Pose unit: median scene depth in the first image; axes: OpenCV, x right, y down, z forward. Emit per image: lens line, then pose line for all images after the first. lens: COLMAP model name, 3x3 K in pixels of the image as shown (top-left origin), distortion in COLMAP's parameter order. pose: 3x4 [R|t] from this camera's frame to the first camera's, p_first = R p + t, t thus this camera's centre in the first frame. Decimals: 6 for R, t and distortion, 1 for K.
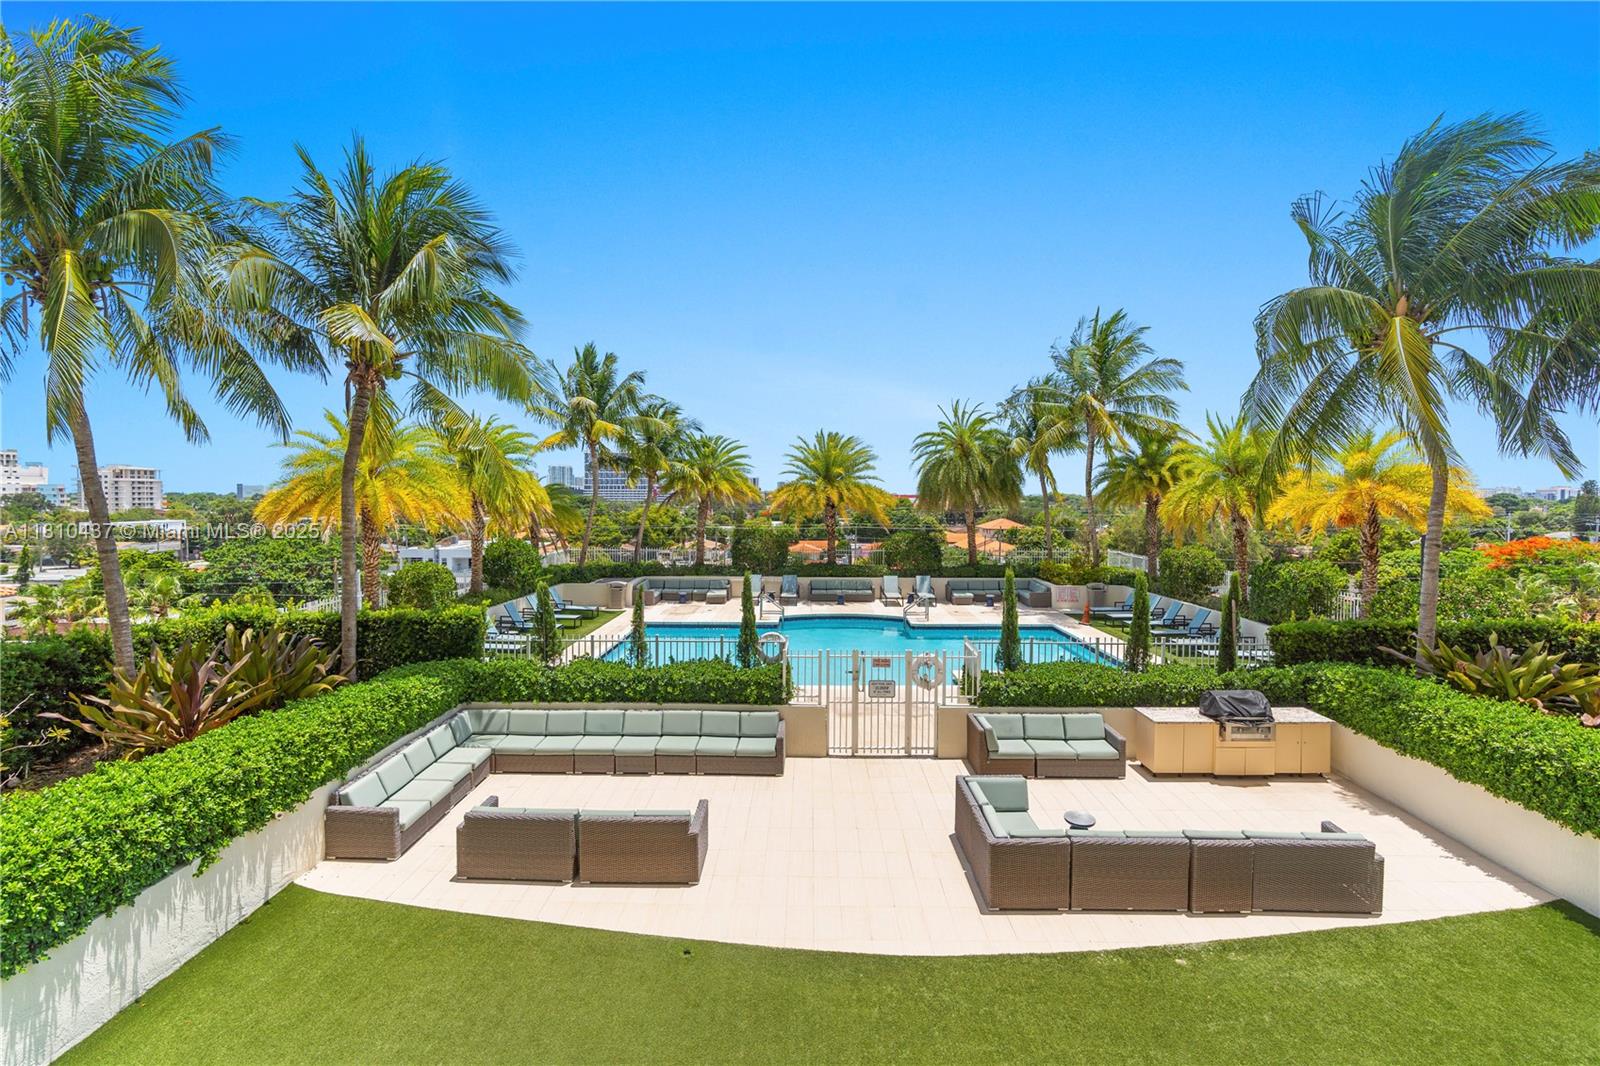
lens RADIAL K [[737.0, 0, 796.4], [0, 737.0, 524.2], [0, 0, 1]] dist [-0.003615, 0.000563]
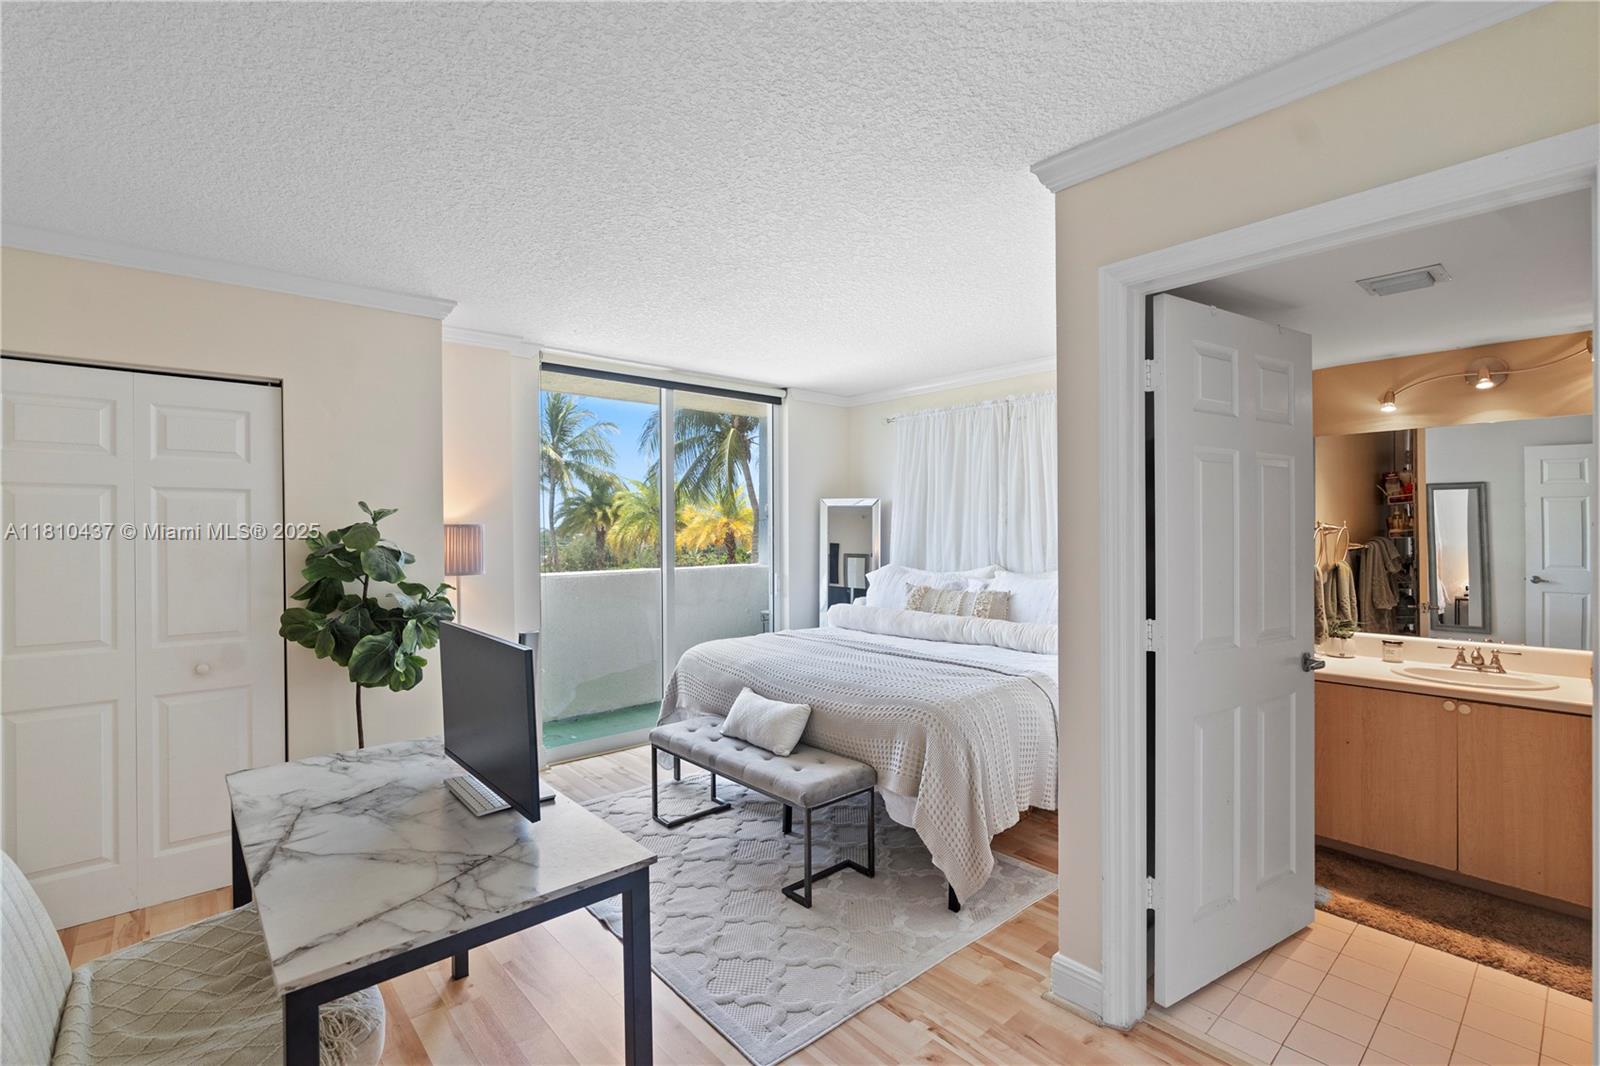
lens RADIAL K [[724.4, 0, 798.7], [0, 724.4, 530.7], [0, 0, 1]] dist [0.001448, 0.000533]
pose [[0.739695, -0.011516, 0.672844, -0.247283], [0.035047, 0.999156, -0.021428, 0.012221], [-0.672029, 0.039431, 0.739474, -0.379285]]
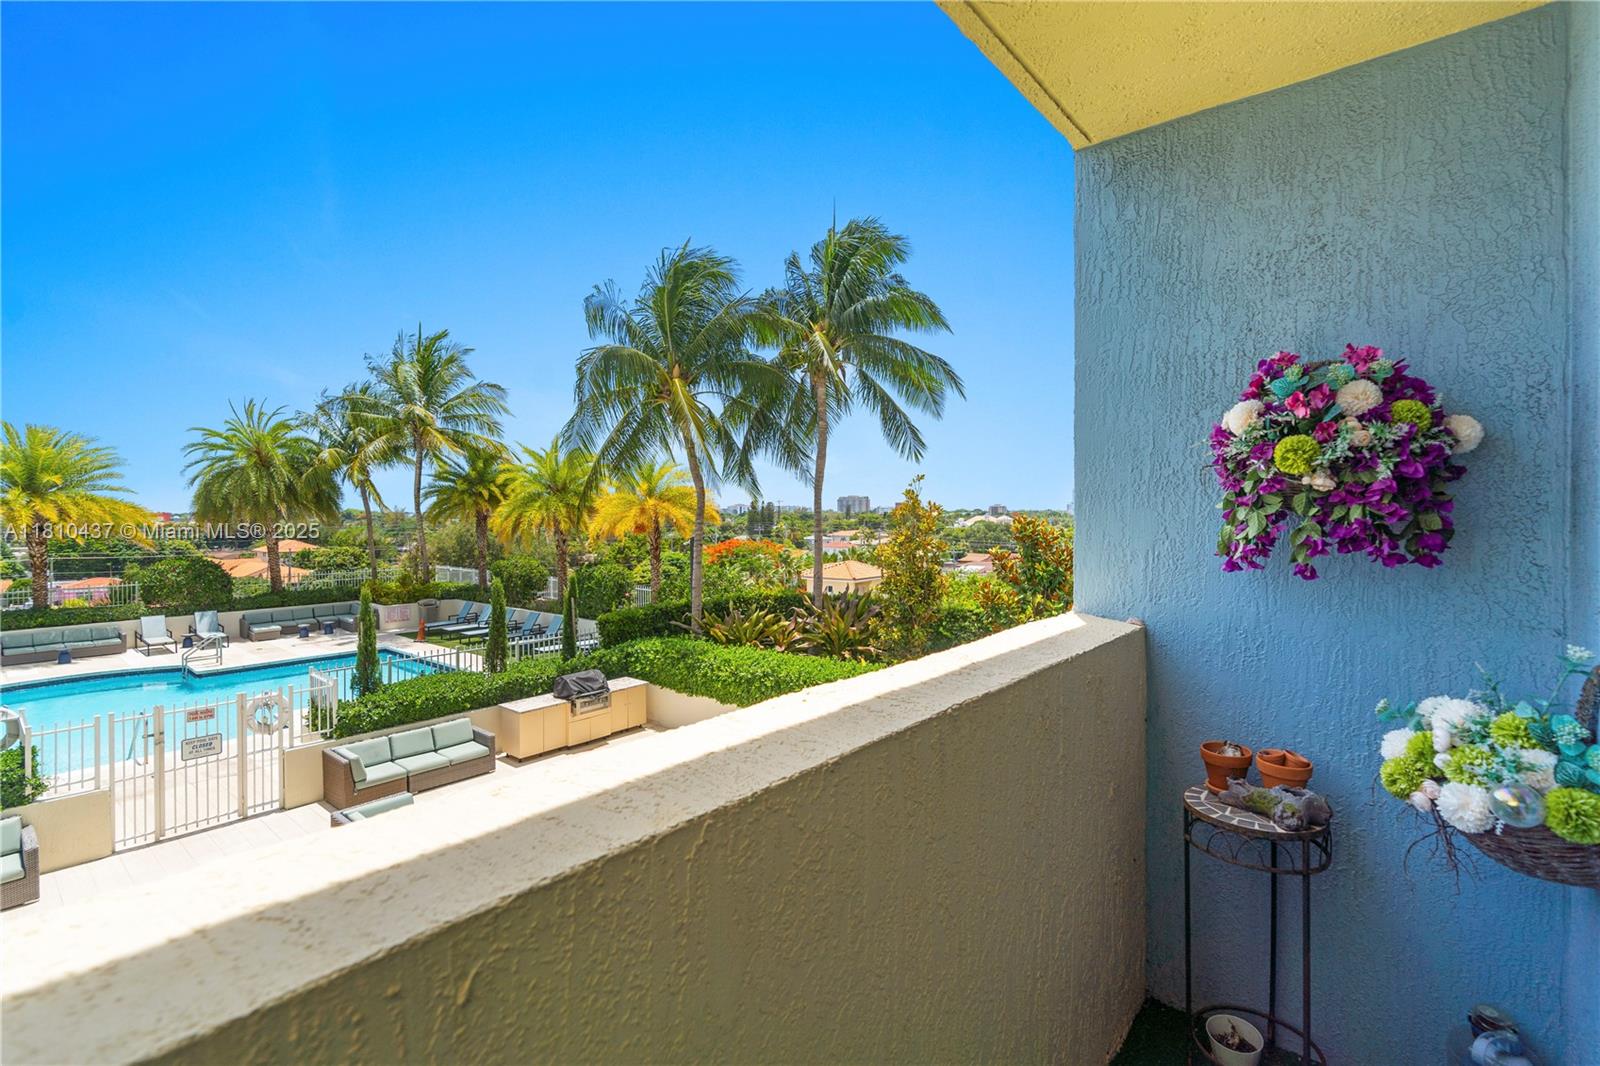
lens RADIAL K [[737.0, 0, 796.4], [0, 737.0, 524.2], [0, 0, 1]] dist [-0.003615, 0.000563]
pose [[0.635110, -0.017419, 0.772225, -0.091841], [0.034685, 0.999380, -0.005983, 0.004274], [-0.771643, 0.030585, 0.635321, -0.035935]]
